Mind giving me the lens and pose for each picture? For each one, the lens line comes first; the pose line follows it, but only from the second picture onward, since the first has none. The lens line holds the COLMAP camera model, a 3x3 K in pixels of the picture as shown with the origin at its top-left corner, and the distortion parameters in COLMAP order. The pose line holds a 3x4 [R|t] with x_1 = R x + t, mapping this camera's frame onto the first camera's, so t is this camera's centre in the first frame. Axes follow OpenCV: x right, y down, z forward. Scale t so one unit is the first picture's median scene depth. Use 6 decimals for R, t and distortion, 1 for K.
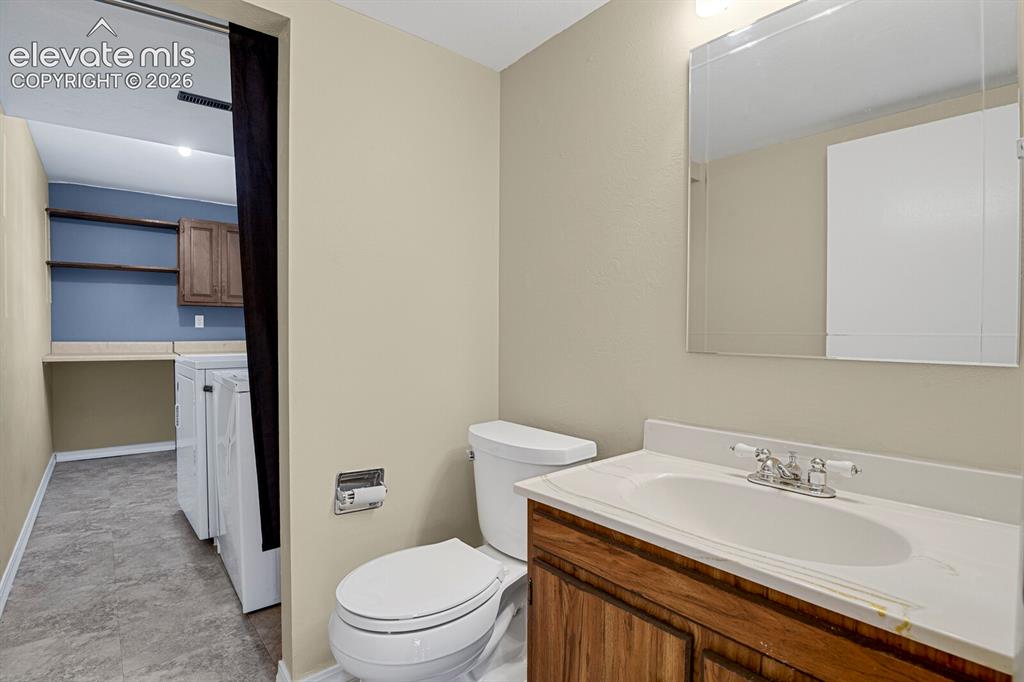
lens RADIAL K [[500.8, 0, 512.0], [0, 500.8, 343.1], [0, 0, 1]] dist [-0.028691, -0.001887]
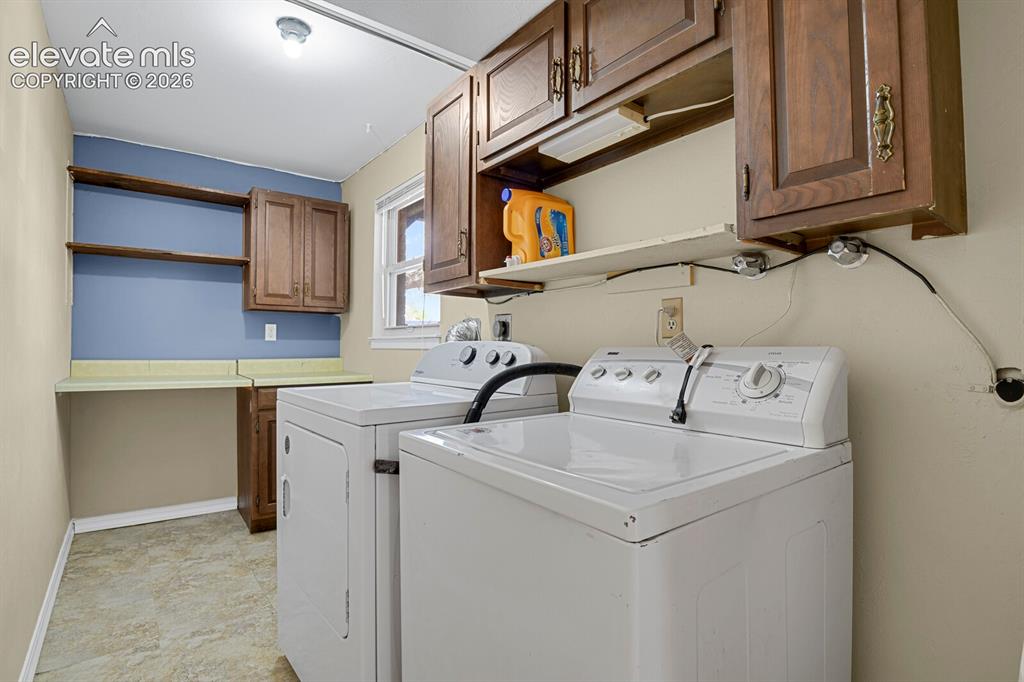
lens RADIAL K [[500.8, 0, 511.7], [0, 500.8, 341.7], [0, 0, 1]] dist [-0.028691, -0.001887]
pose [[0.999456, -0.000472, -0.032991, -0.288002], [-0.000568, 0.999503, -0.031507, -0.007757], [0.032989, 0.031508, 0.998959, 0.316404]]
